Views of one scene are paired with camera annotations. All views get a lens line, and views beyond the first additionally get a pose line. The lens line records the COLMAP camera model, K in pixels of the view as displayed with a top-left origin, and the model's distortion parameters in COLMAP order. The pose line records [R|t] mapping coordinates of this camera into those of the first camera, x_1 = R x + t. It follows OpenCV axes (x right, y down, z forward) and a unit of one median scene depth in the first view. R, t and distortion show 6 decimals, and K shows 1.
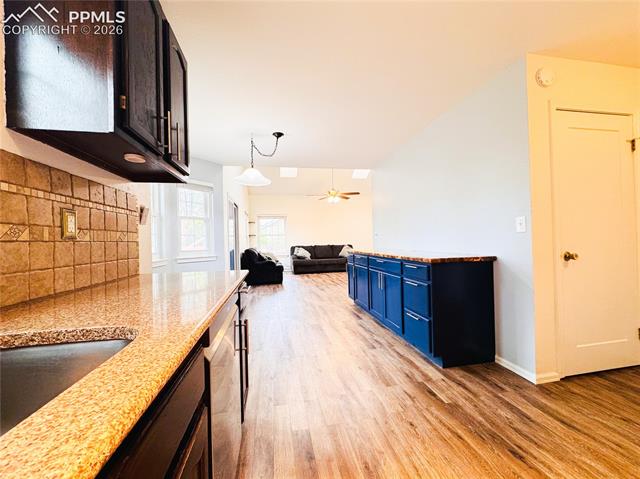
lens RADIAL K [[254.0, 0, 319.2], [0, 254.0, 240.6], [0, 0, 1]] dist [-0.004236, 0.000699]
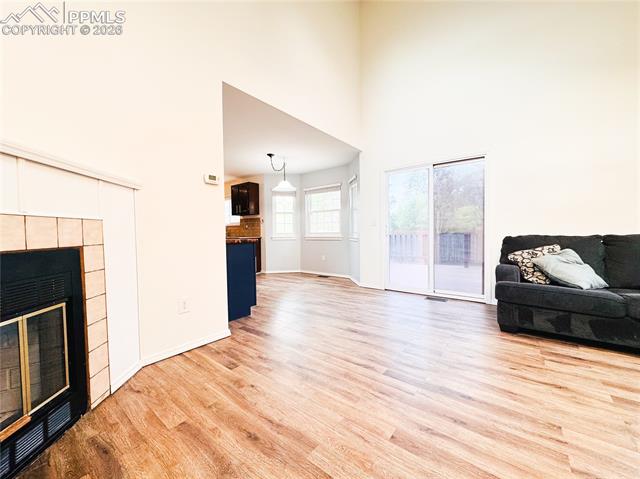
lens RADIAL K [[254.0, 0, 319.2], [0, 254.0, 240.8], [0, 0, 1]] dist [-0.004236, 0.000699]
pose [[-0.755479, 0.054814, -0.652876, 0.614256], [0.032489, 0.998402, 0.046228, 0.020343], [0.654367, 0.013712, -0.756053, 2.300259]]
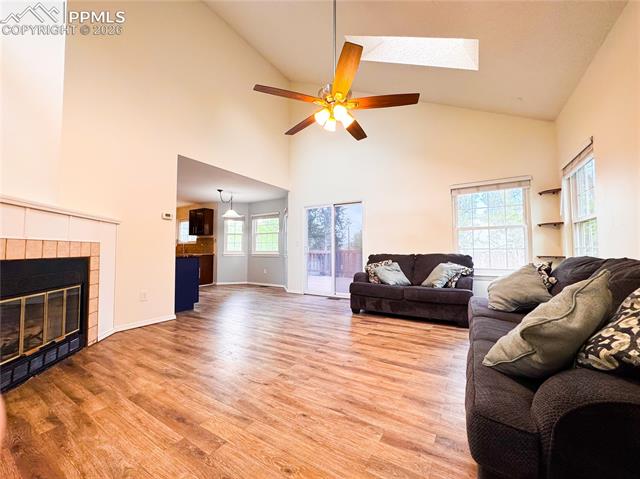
lens RADIAL K [[254.0, 0, 319.4], [0, 254.0, 241.3], [0, 0, 1]] dist [-0.004236, 0.000699]
pose [[-0.672390, -0.002248, -0.740194, 0.747347], [0.018961, 0.999615, -0.020259, 0.017450], [0.739954, -0.027656, -0.672089, 2.819430]]
